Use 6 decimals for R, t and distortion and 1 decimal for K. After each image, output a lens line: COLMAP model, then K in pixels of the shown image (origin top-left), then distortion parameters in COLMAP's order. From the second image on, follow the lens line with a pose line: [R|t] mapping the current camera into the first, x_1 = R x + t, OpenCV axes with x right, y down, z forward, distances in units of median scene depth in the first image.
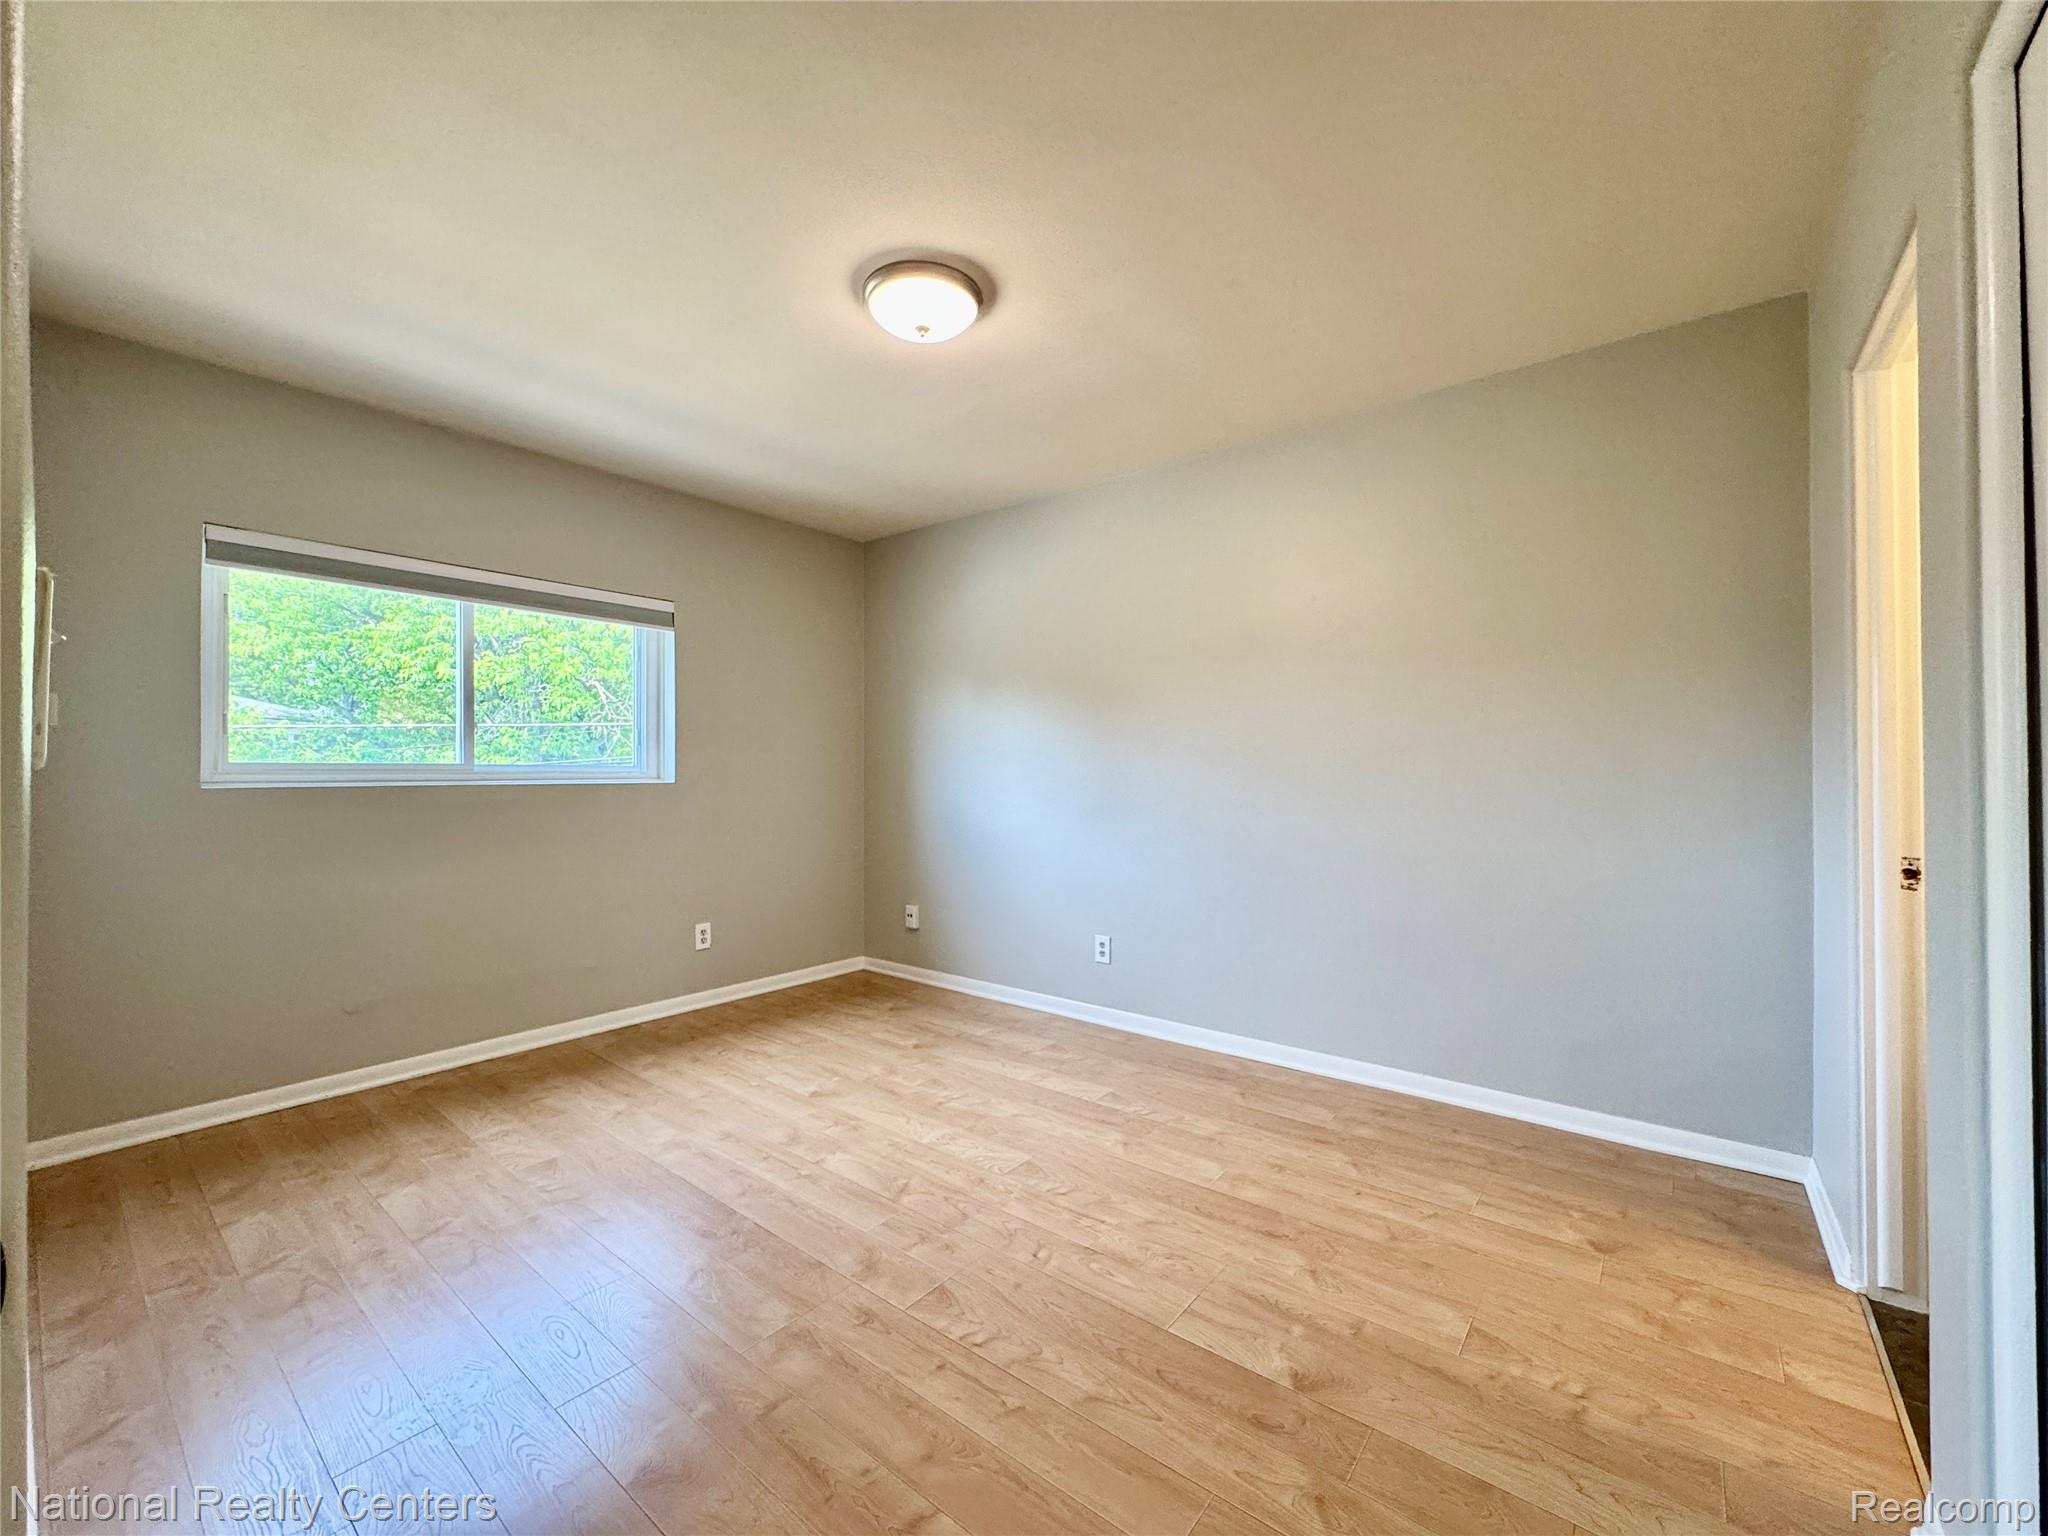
lens RADIAL K [[818.7, 0, 1020.5], [0, 818.7, 767.0], [0, 0, 1]] dist [-0.008325, -0.000039]
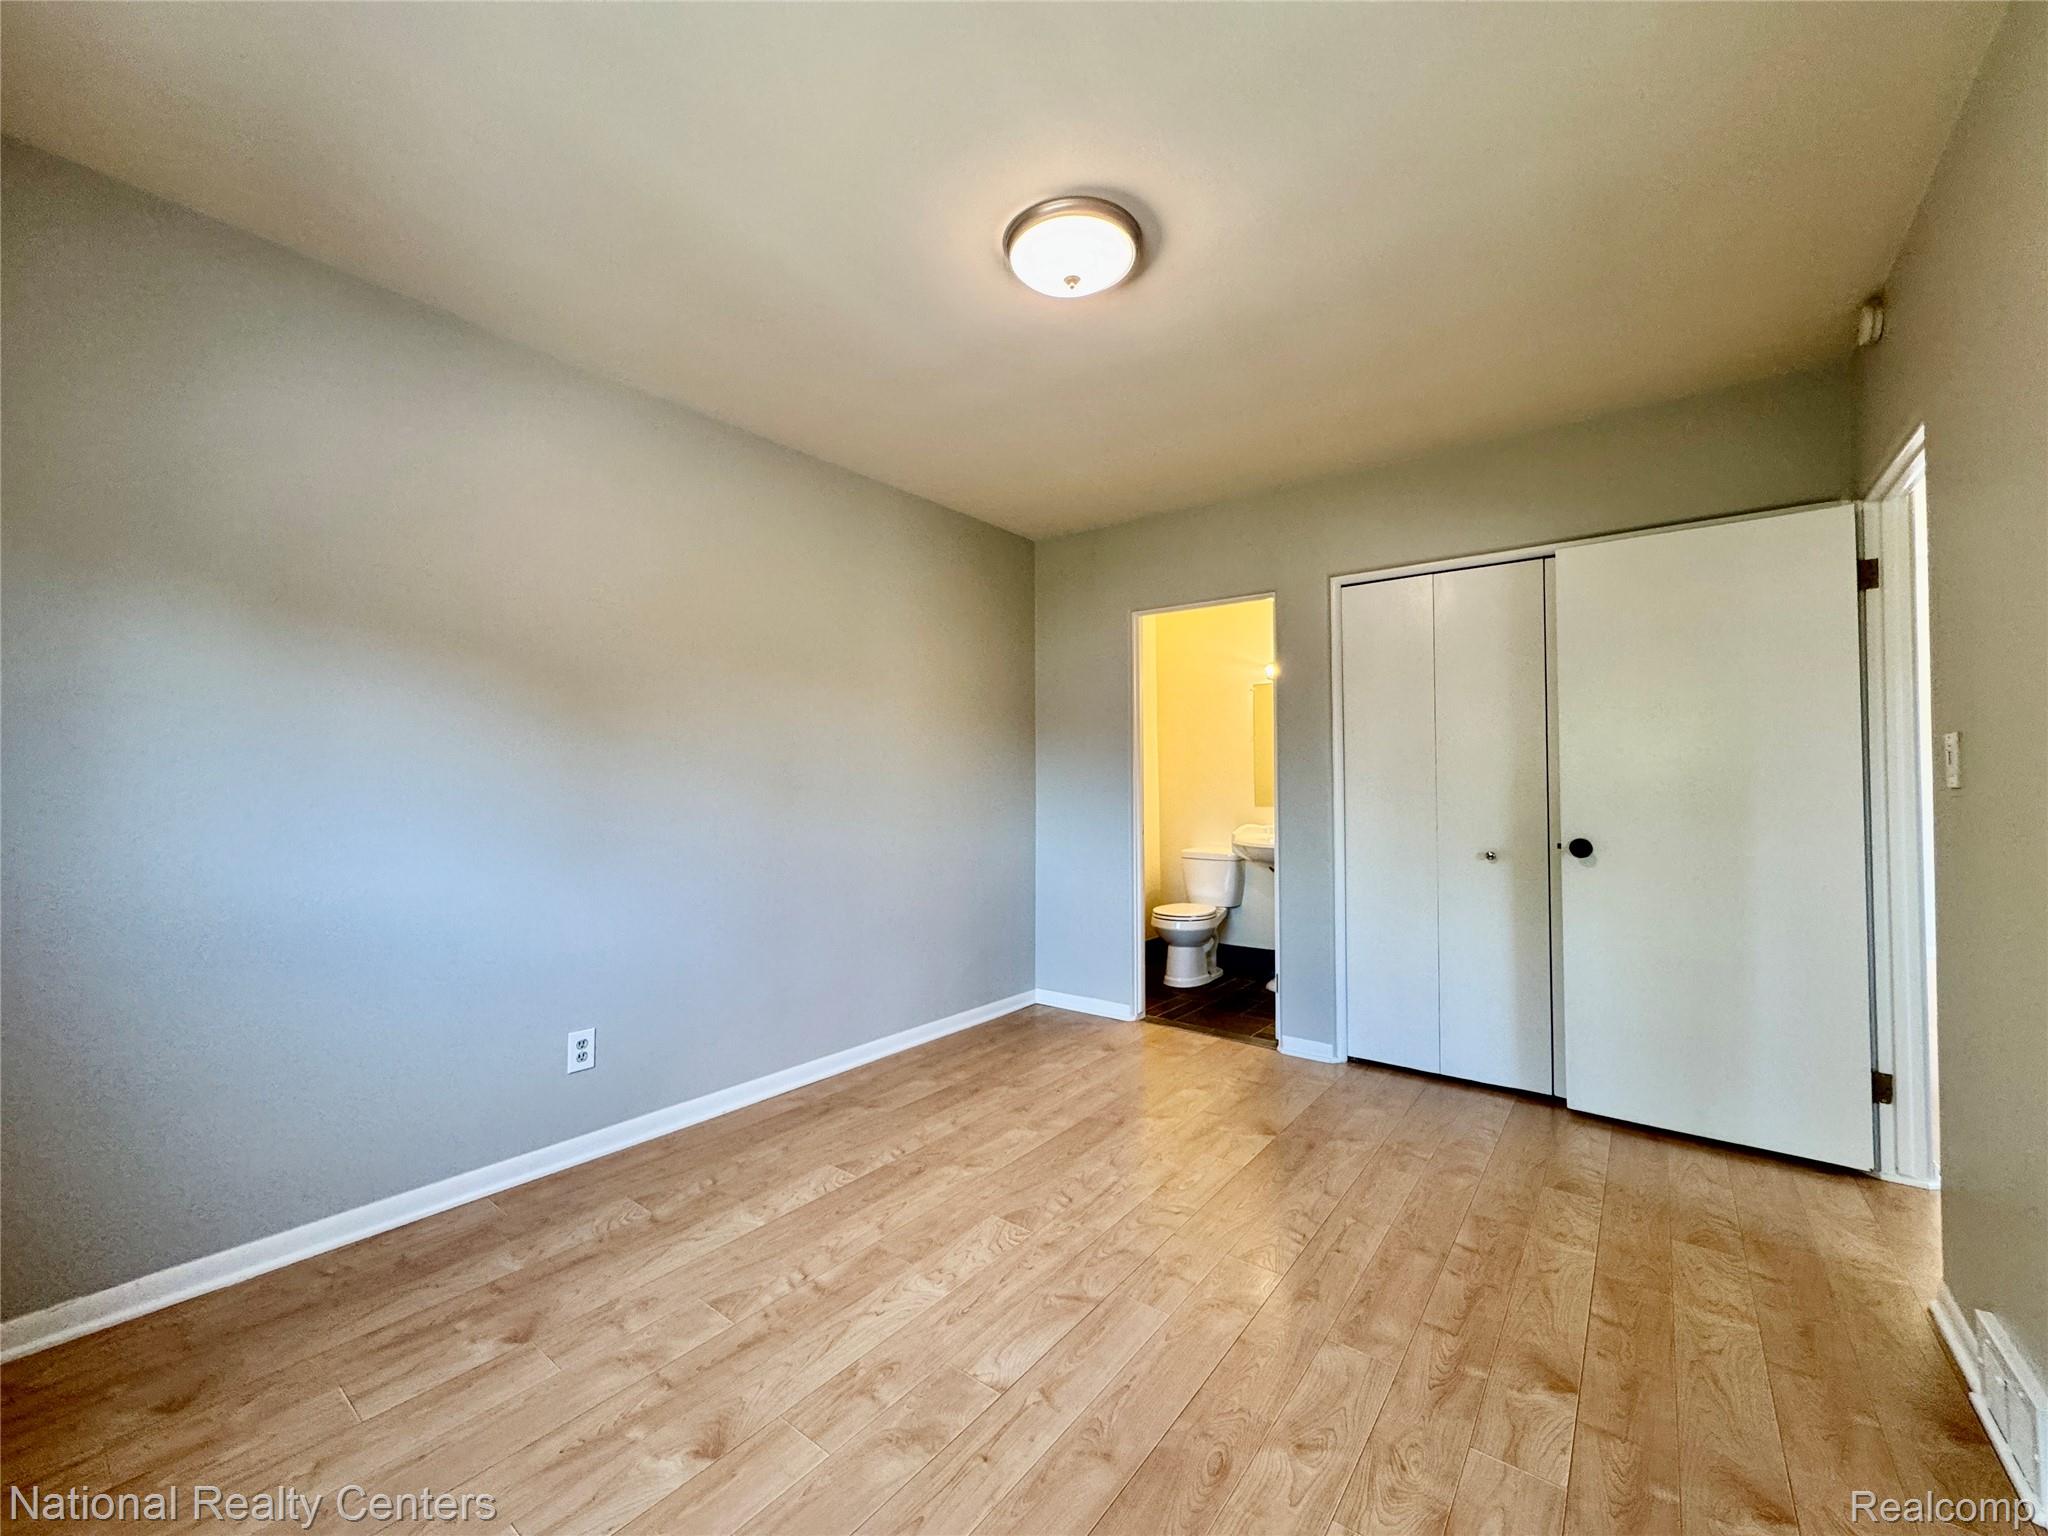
lens RADIAL K [[818.0, 0, 1025.5], [0, 818.0, 766.2], [0, 0, 1]] dist [-0.002269, -0.000067]
pose [[-0.024331, 0.027752, 0.999319, -0.856930], [-0.004429, 0.999602, -0.027867, 0.006219], [-0.999694, -0.005104, -0.024199, 0.938642]]
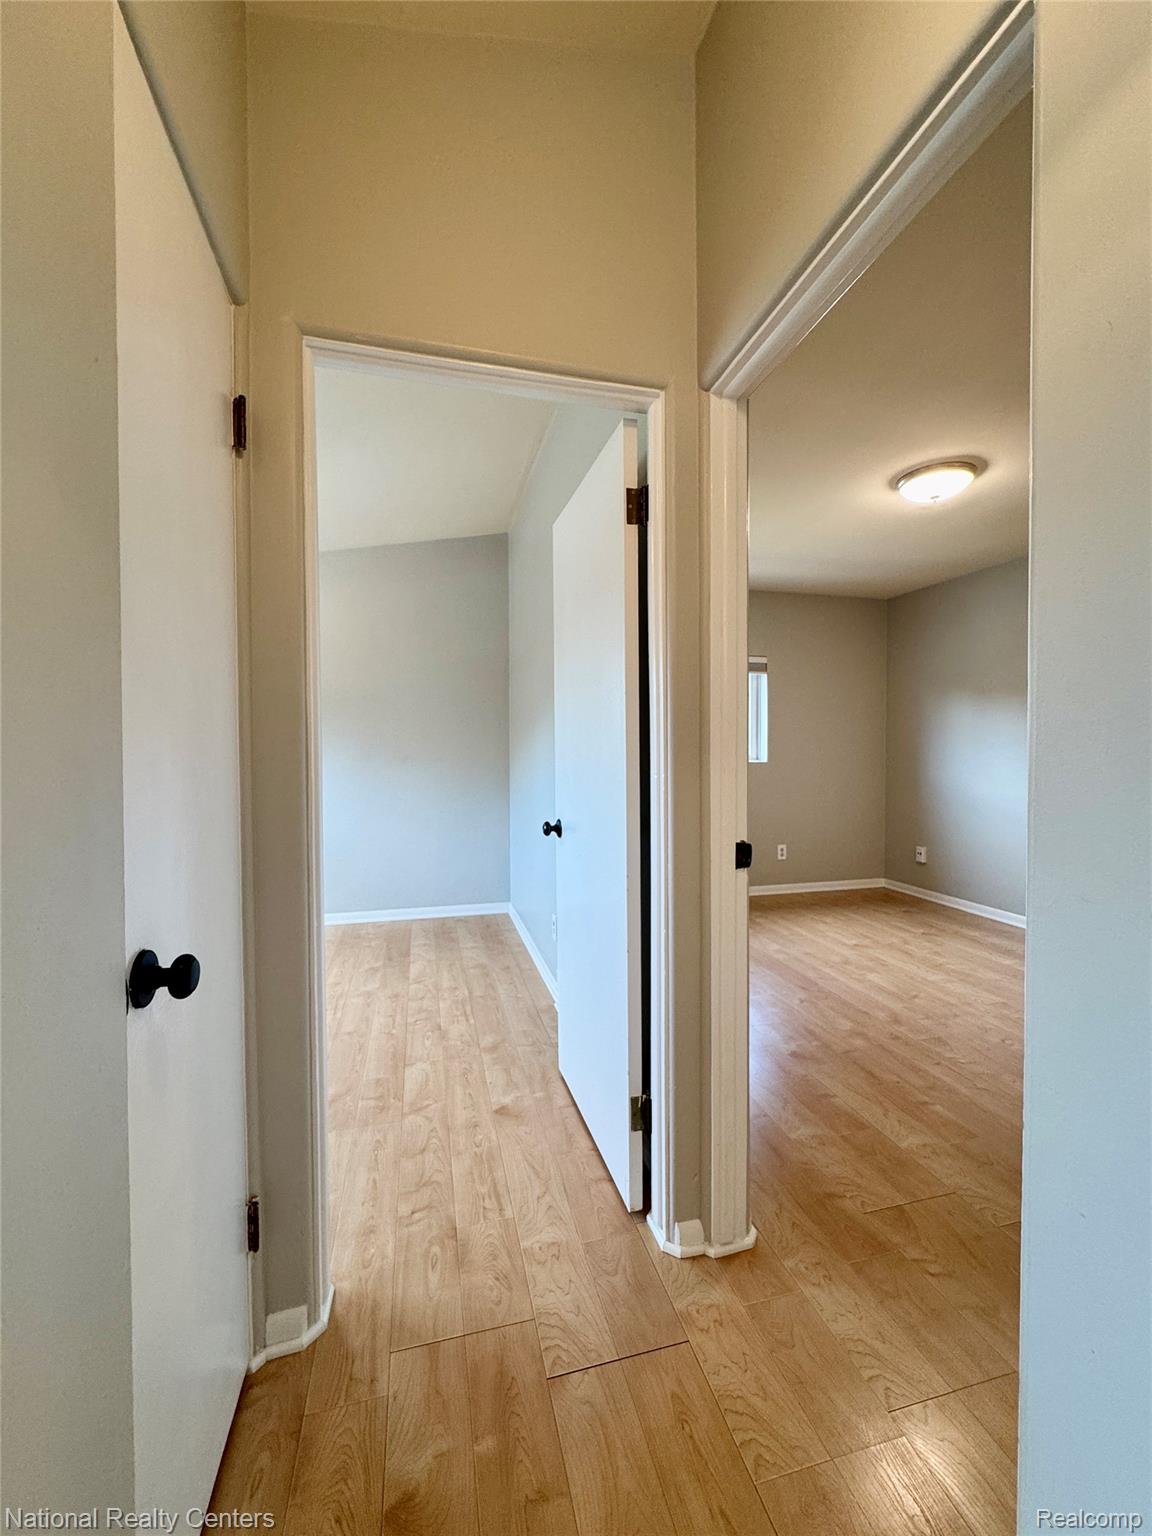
lens RADIAL K [[611.3, 0, 578.9], [0, 611.3, 768.4], [0, 0, 1]] dist [-0.000809, 0.000005]
pose [[0.802366, 0.015506, -0.596631, 0.045838], [0.003889, 0.999505, 0.031207, -0.013971], [0.596819, -0.027359, 0.801909, -0.414022]]
